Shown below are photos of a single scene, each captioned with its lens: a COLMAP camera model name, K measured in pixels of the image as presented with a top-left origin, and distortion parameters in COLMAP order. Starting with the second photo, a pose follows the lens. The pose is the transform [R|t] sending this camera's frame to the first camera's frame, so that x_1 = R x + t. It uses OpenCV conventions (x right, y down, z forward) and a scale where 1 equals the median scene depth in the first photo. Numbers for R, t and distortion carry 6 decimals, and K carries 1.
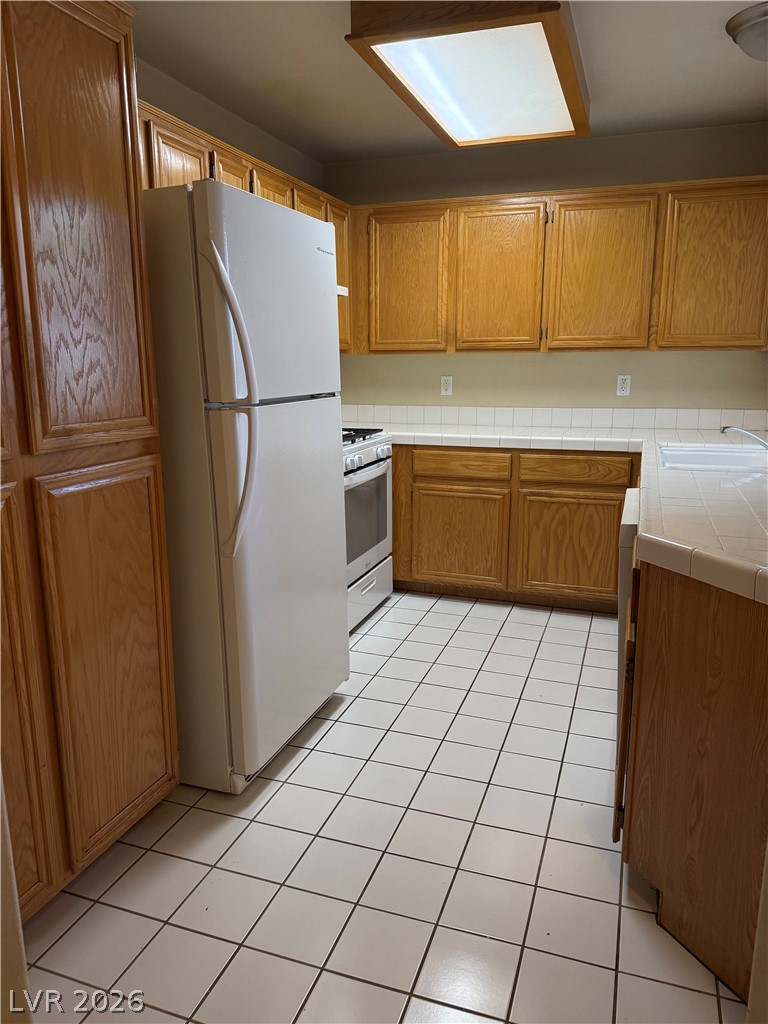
lens RADIAL K [[711.1, 0, 384.0], [0, 711.1, 512.0], [0, 0, 1]] dist [0.116751, -0.207678]
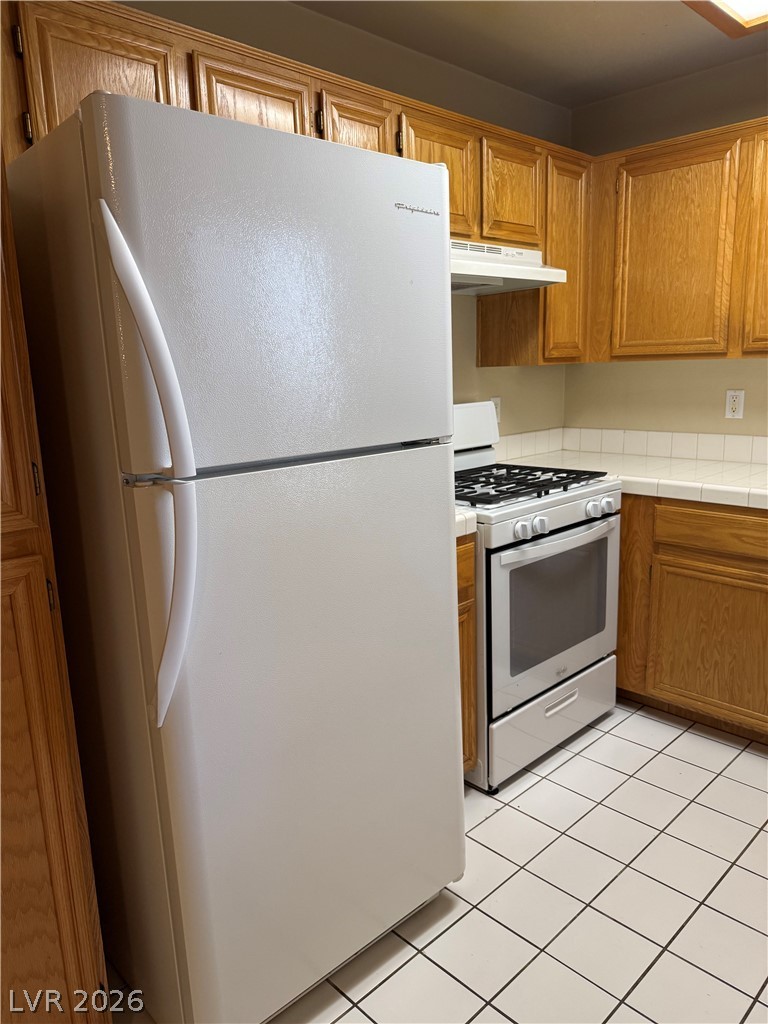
lens RADIAL K [[725.6, 0, 384.0], [0, 725.6, 512.0], [0, 0, 1]] dist [-0.006083, -0.009365]
pose [[0.896191, 0.067991, -0.438427, 0.113160], [-0.068484, 0.997544, 0.014710, -0.074509], [0.438350, 0.016842, 0.898646, 0.288232]]
